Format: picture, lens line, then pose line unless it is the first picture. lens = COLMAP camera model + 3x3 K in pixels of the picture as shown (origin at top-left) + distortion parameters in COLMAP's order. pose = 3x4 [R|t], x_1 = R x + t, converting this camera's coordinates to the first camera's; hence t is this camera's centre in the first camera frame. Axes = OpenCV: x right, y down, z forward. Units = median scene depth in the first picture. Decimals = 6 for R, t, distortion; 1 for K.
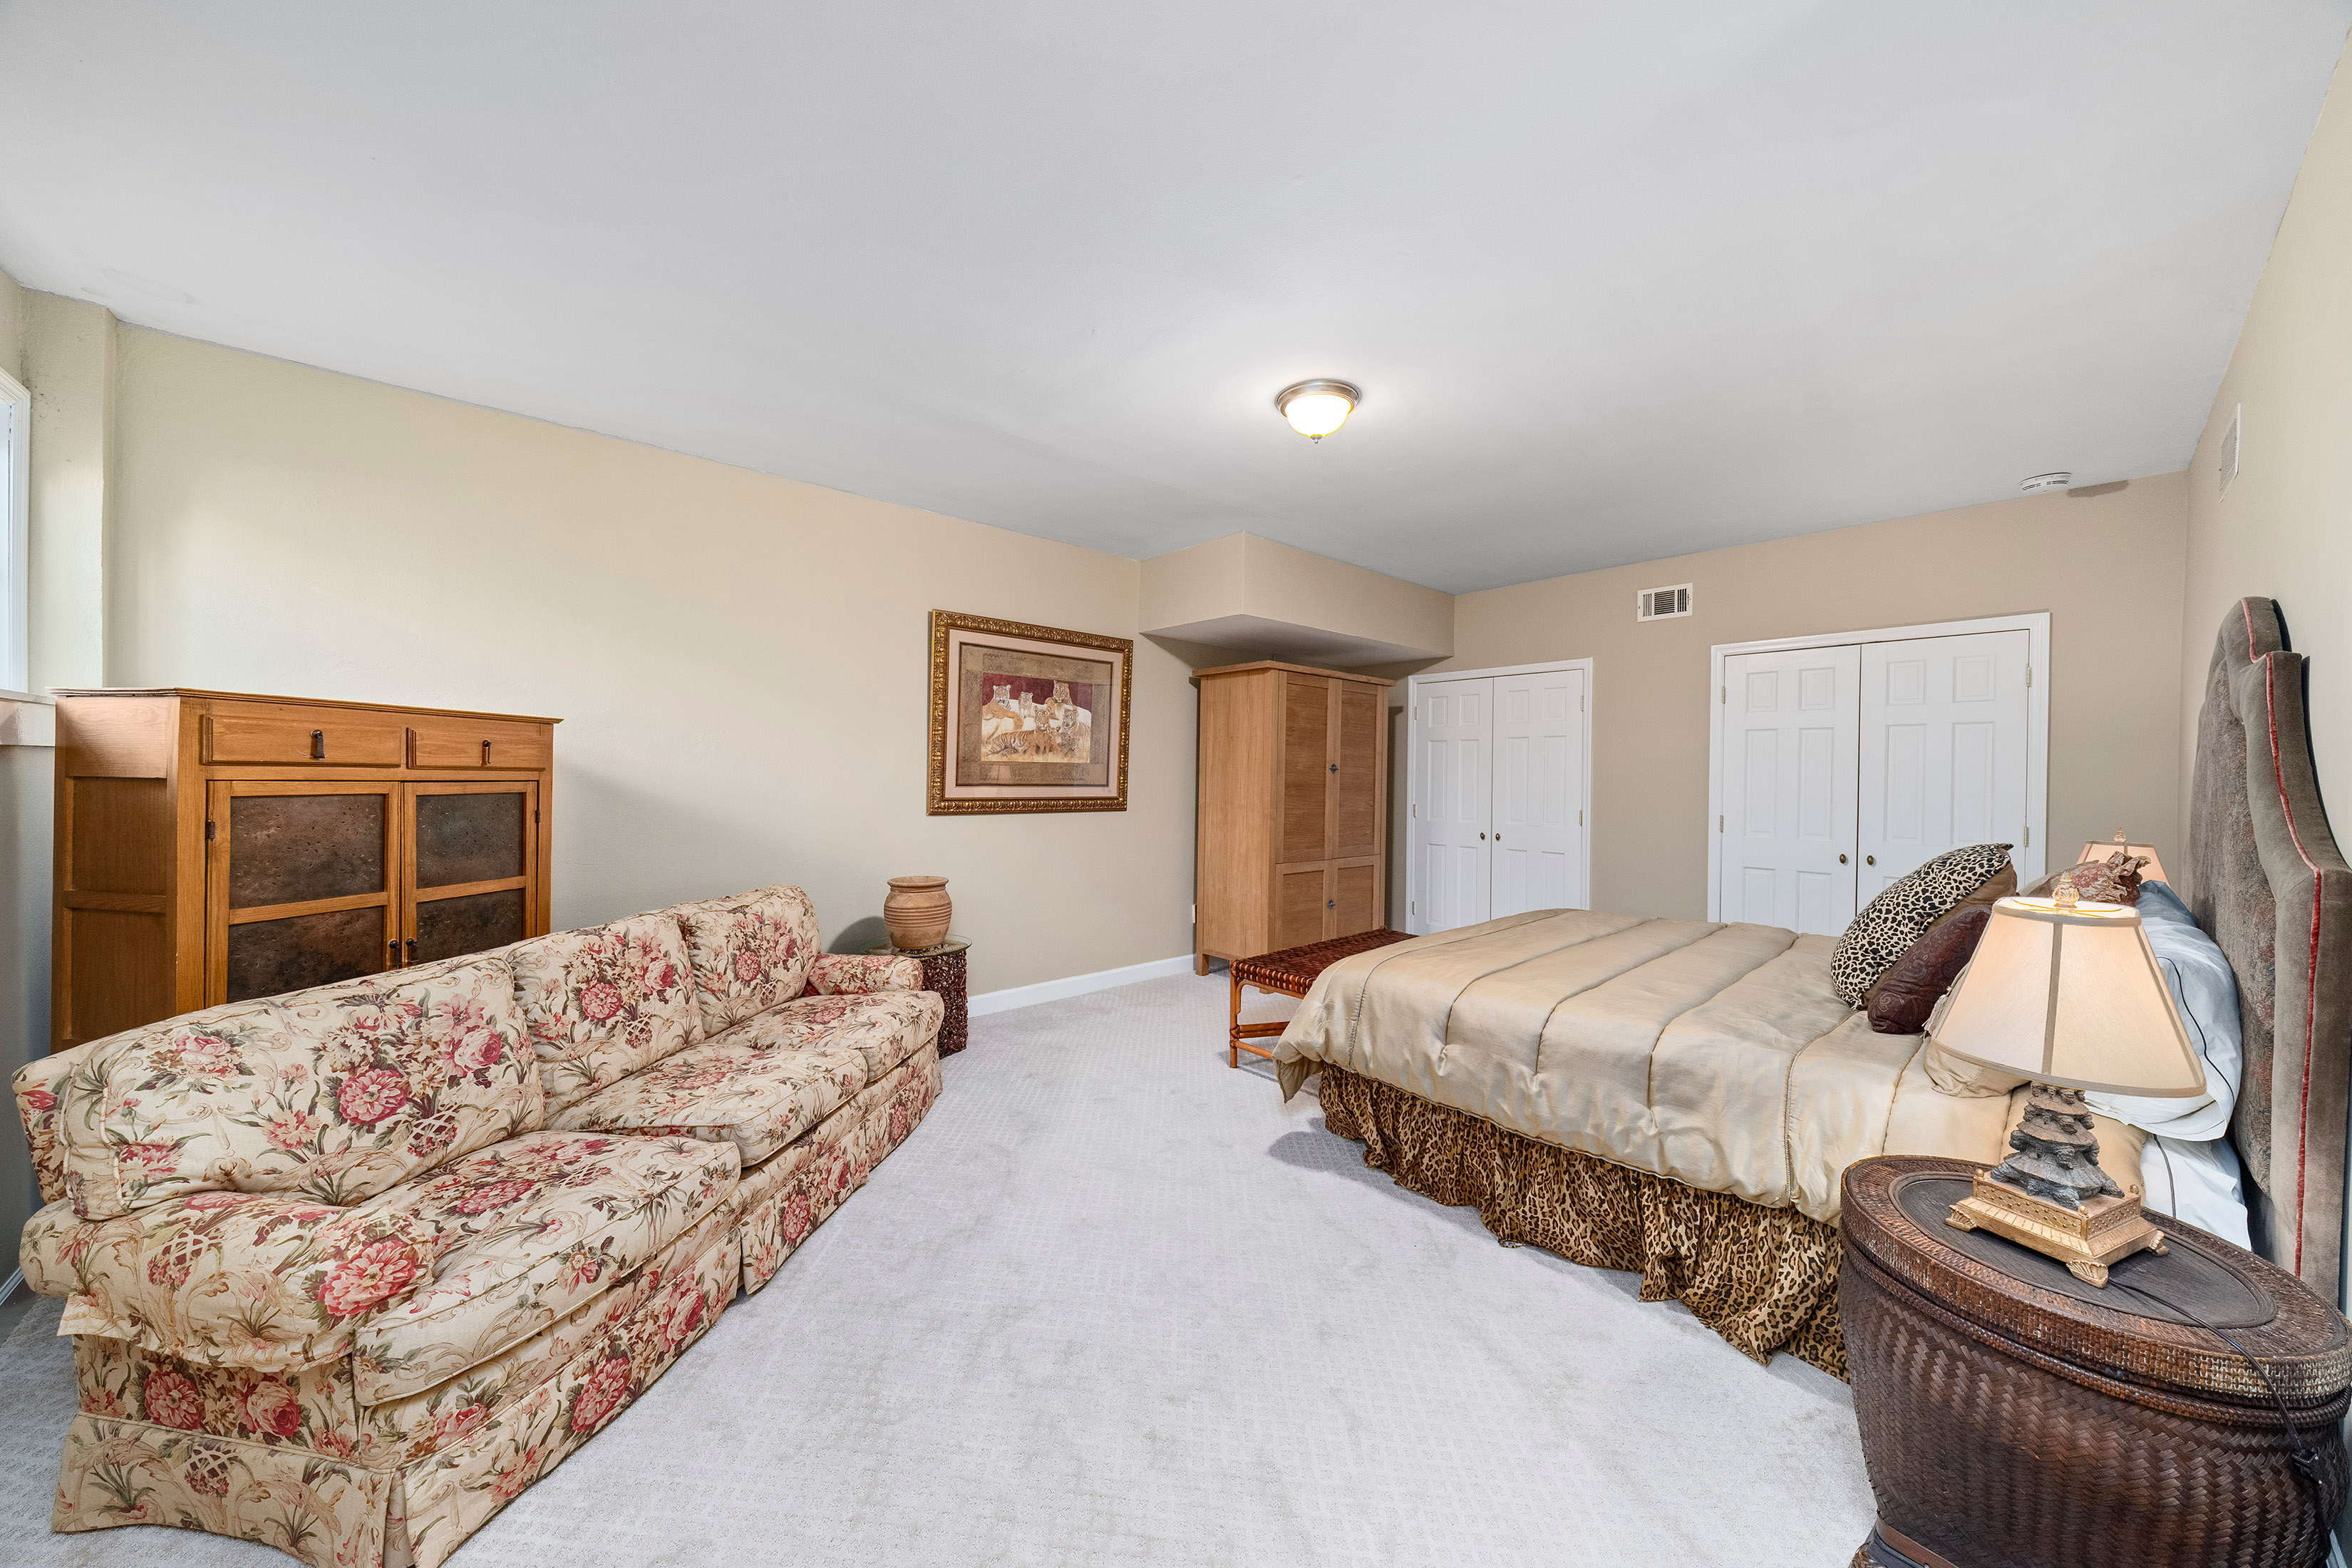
lens RADIAL K [[827.3, 0, 1188.1], [0, 827.3, 774.6], [0, 0, 1]] dist [-0.004003, -0.000650]
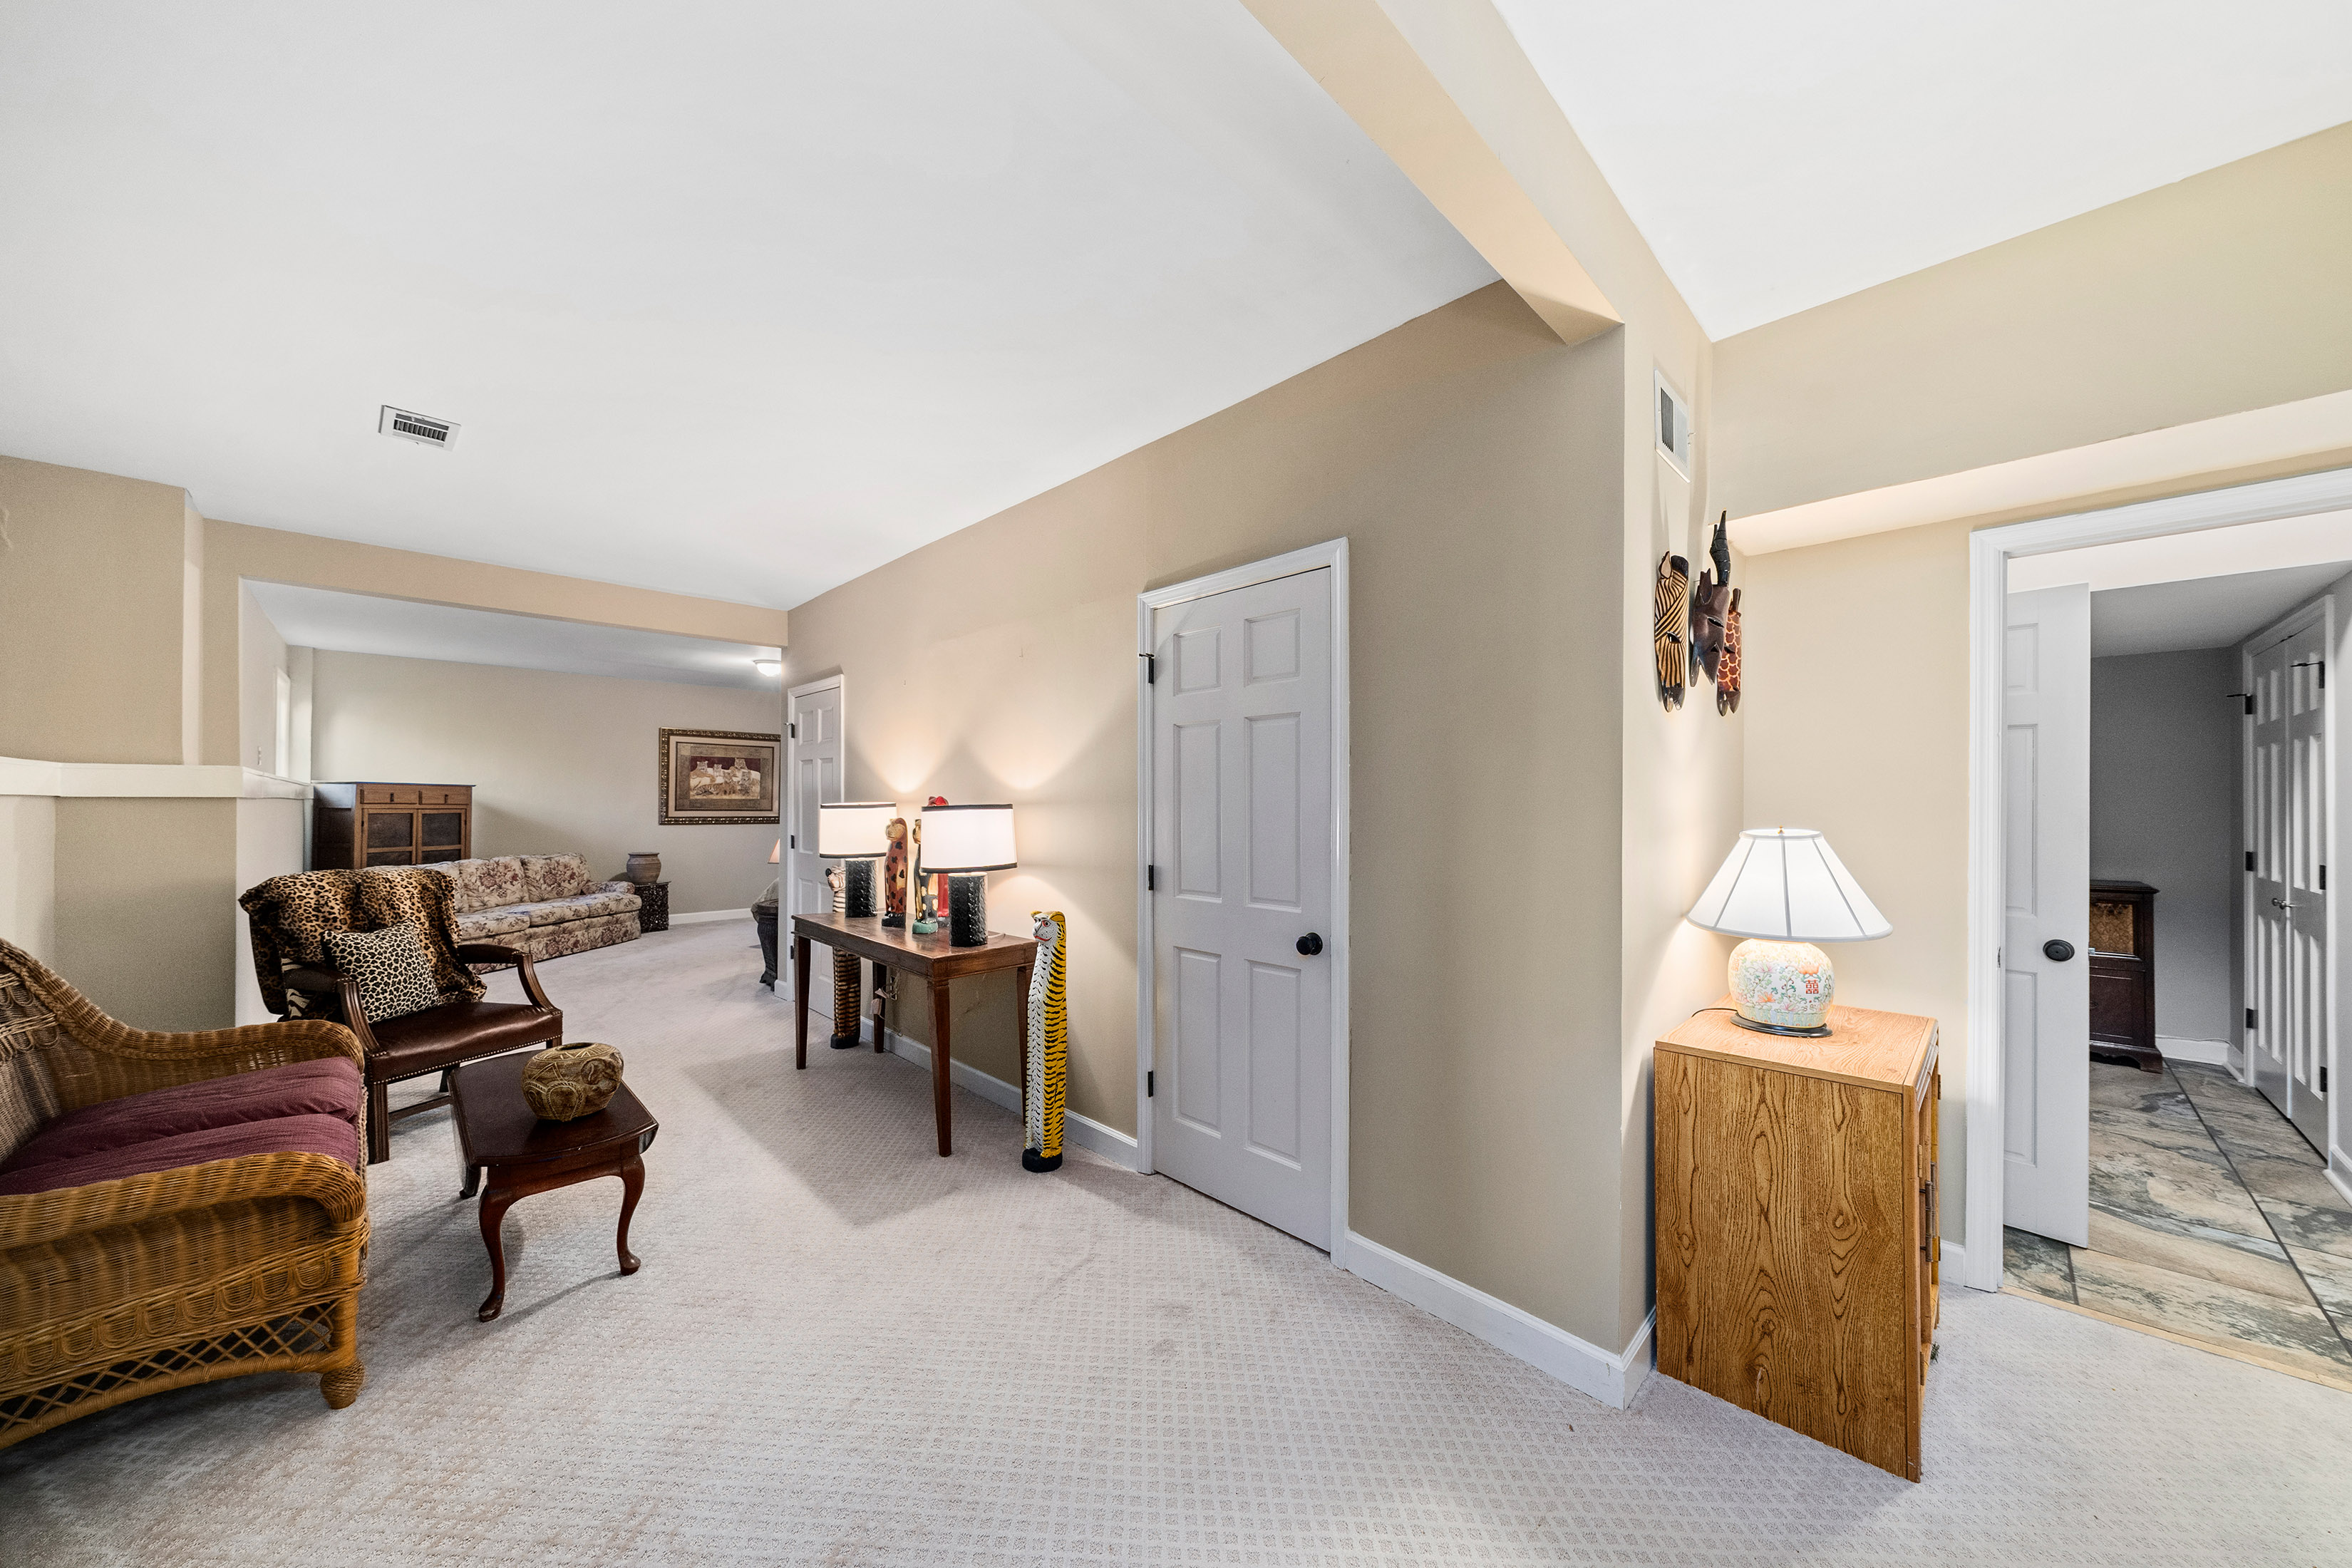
lens RADIAL K [[801.8, 0, 1163.3], [0, 801.8, 800.1], [0, 0, 1]] dist [-0.001445, -0.000031]
pose [[0.998629, -0.006508, 0.051948, 0.955331], [0.006686, 0.999972, -0.003254, 0.001972], [-0.051925, 0.003596, 0.998645, -1.224424]]
